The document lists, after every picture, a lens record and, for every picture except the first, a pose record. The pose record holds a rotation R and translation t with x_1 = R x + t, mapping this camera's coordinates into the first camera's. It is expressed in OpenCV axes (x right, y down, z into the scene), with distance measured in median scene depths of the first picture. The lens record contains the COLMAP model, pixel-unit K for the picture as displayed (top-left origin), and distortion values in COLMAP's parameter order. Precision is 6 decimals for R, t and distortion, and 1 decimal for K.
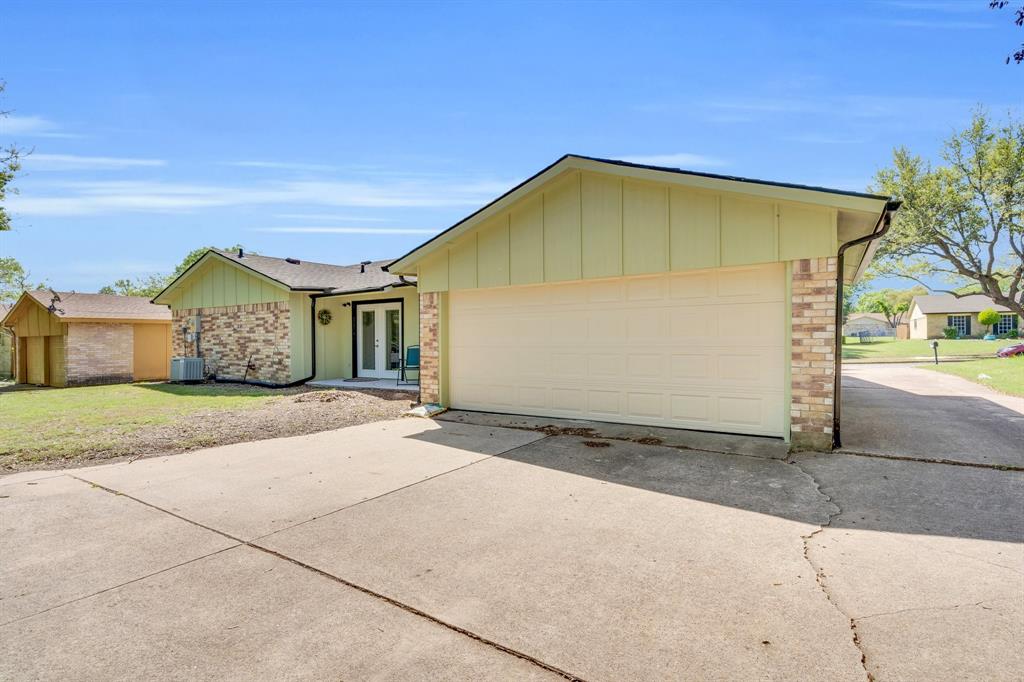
lens RADIAL K [[494.6, 0, 511.5], [0, 494.6, 341.8], [0, 0, 1]] dist [0.005793, -0.000450]
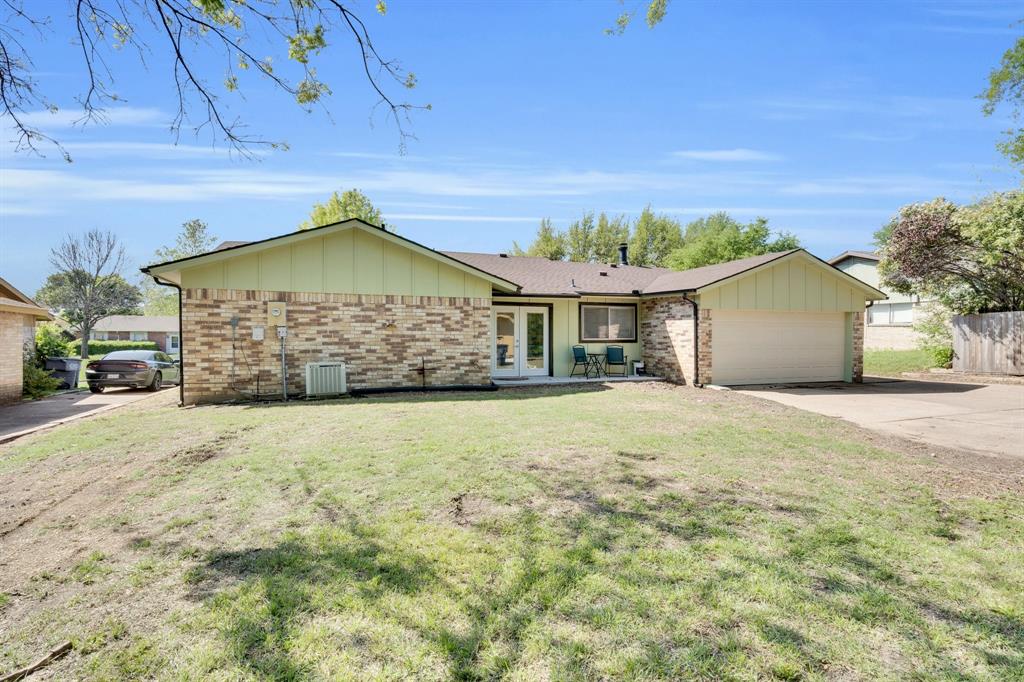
lens RADIAL K [[494.6, 0, 511.3], [0, 494.6, 344.0], [0, 0, 1]] dist [0.005793, -0.000450]
pose [[0.604434, 0.006549, 0.796628, -1.128399], [-0.001265, 0.999973, -0.007261, 0.011505], [-0.796654, 0.003381, 0.604426, 0.375708]]
